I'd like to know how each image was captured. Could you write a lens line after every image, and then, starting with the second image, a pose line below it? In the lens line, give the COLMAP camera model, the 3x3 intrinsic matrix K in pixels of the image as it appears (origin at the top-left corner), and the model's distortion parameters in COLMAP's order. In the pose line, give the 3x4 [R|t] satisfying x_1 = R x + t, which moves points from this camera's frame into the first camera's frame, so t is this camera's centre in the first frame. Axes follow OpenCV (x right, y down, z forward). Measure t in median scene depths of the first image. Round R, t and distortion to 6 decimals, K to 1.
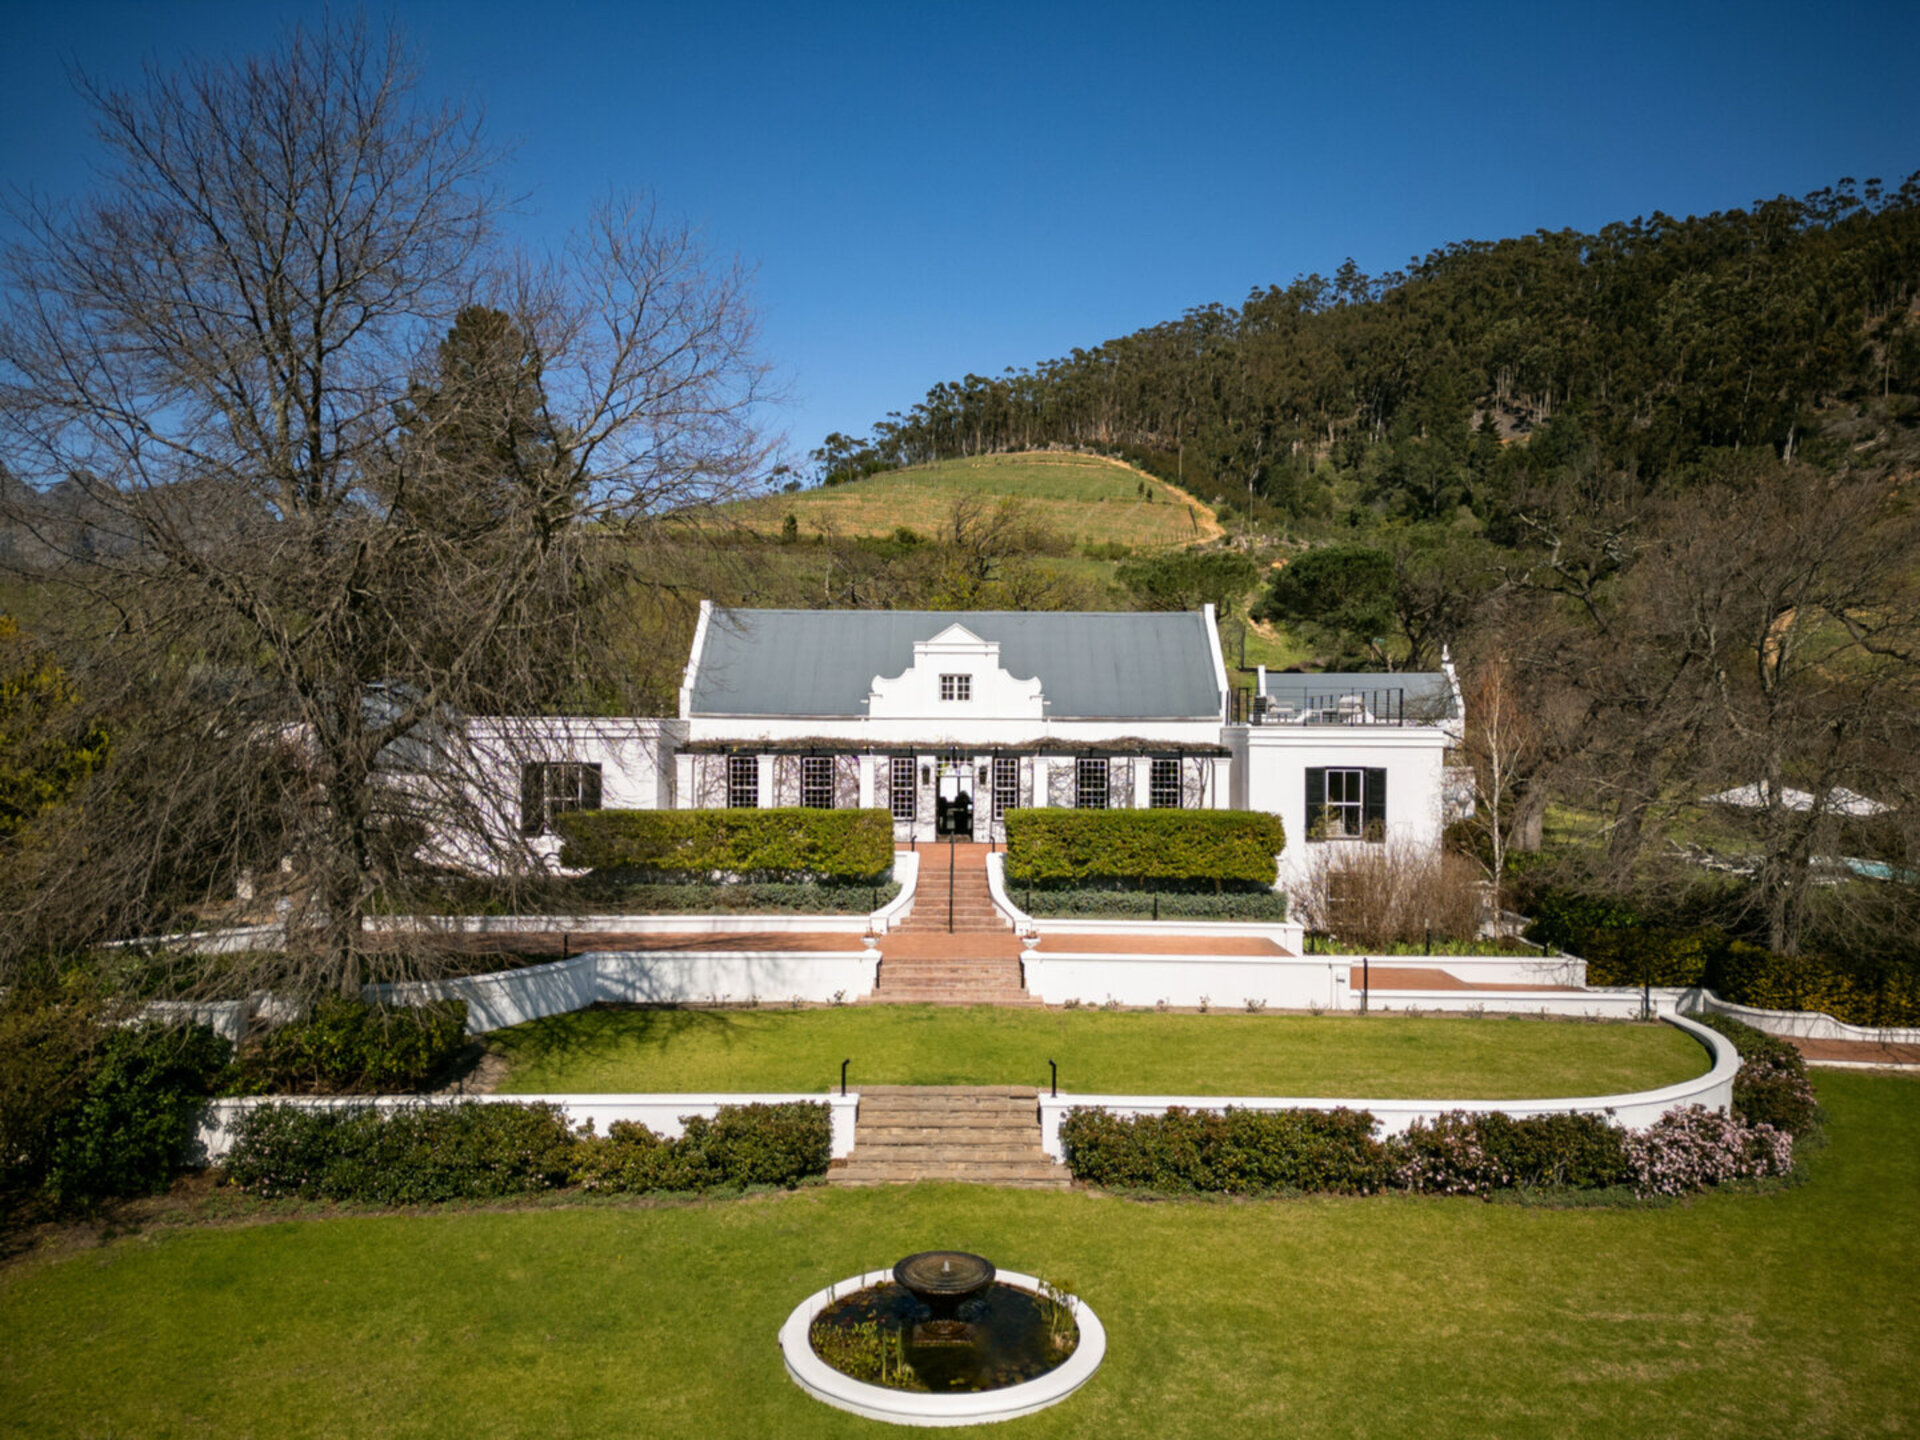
lens RADIAL K [[1364.8, 0, 960.0], [0, 1364.8, 720.0], [0, 0, 1]] dist [0.086431, -0.002455]
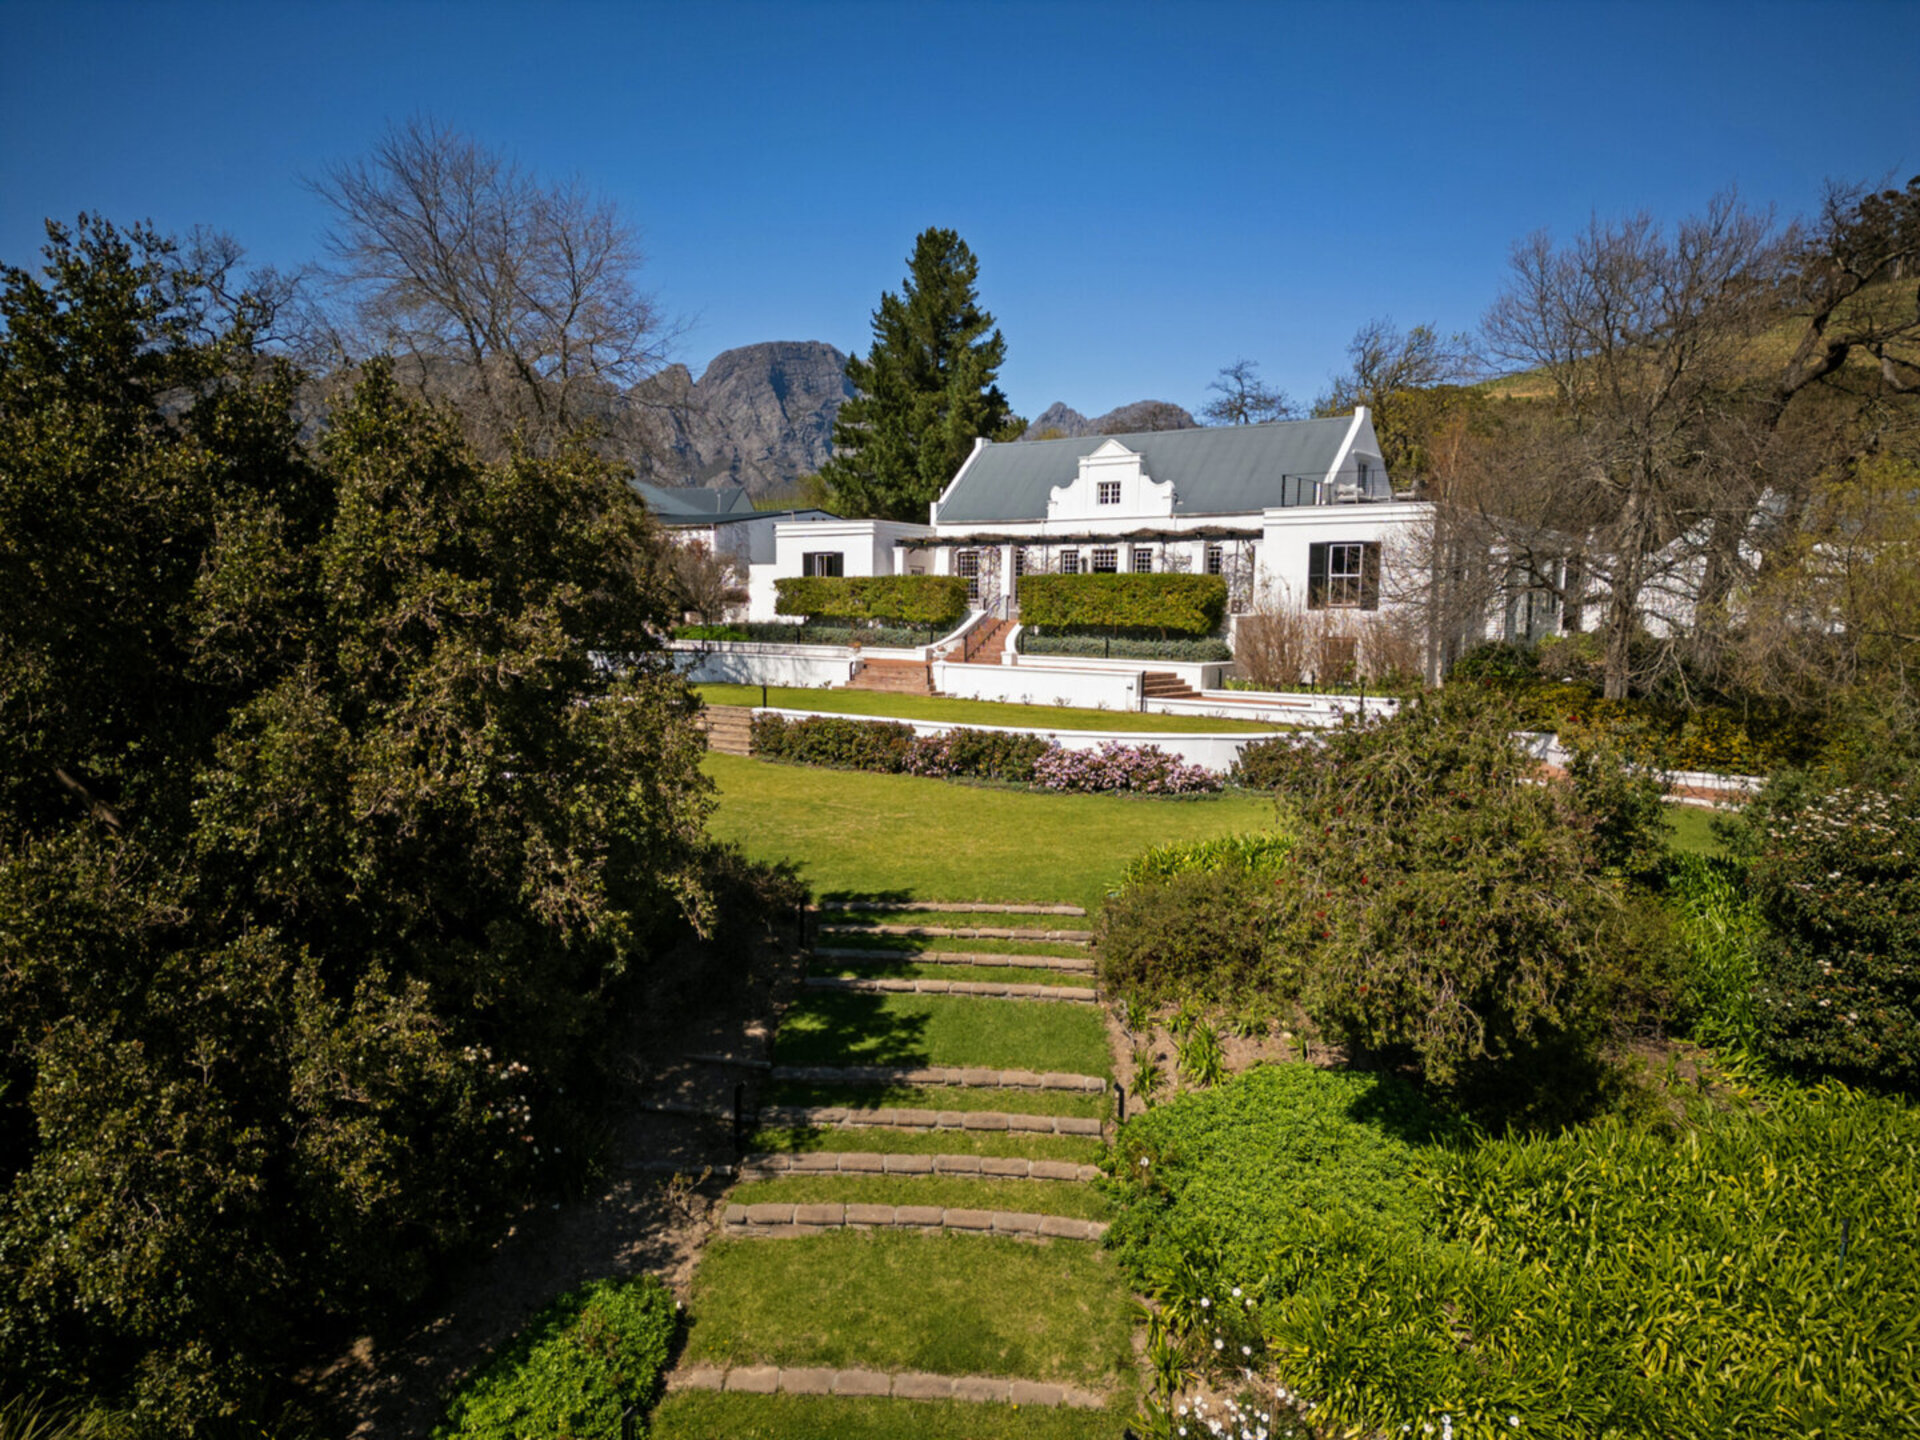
lens RADIAL K [[1364.8, 0, 960.0], [0, 1364.8, 720.0], [0, 0, 1]] dist [0.086431, -0.002455]
pose [[0.775974, 0.056727, -0.628209, 0.733572], [-0.018217, 0.997548, 0.067575, 0.106887], [0.630502, -0.040992, 0.775104, -0.042056]]
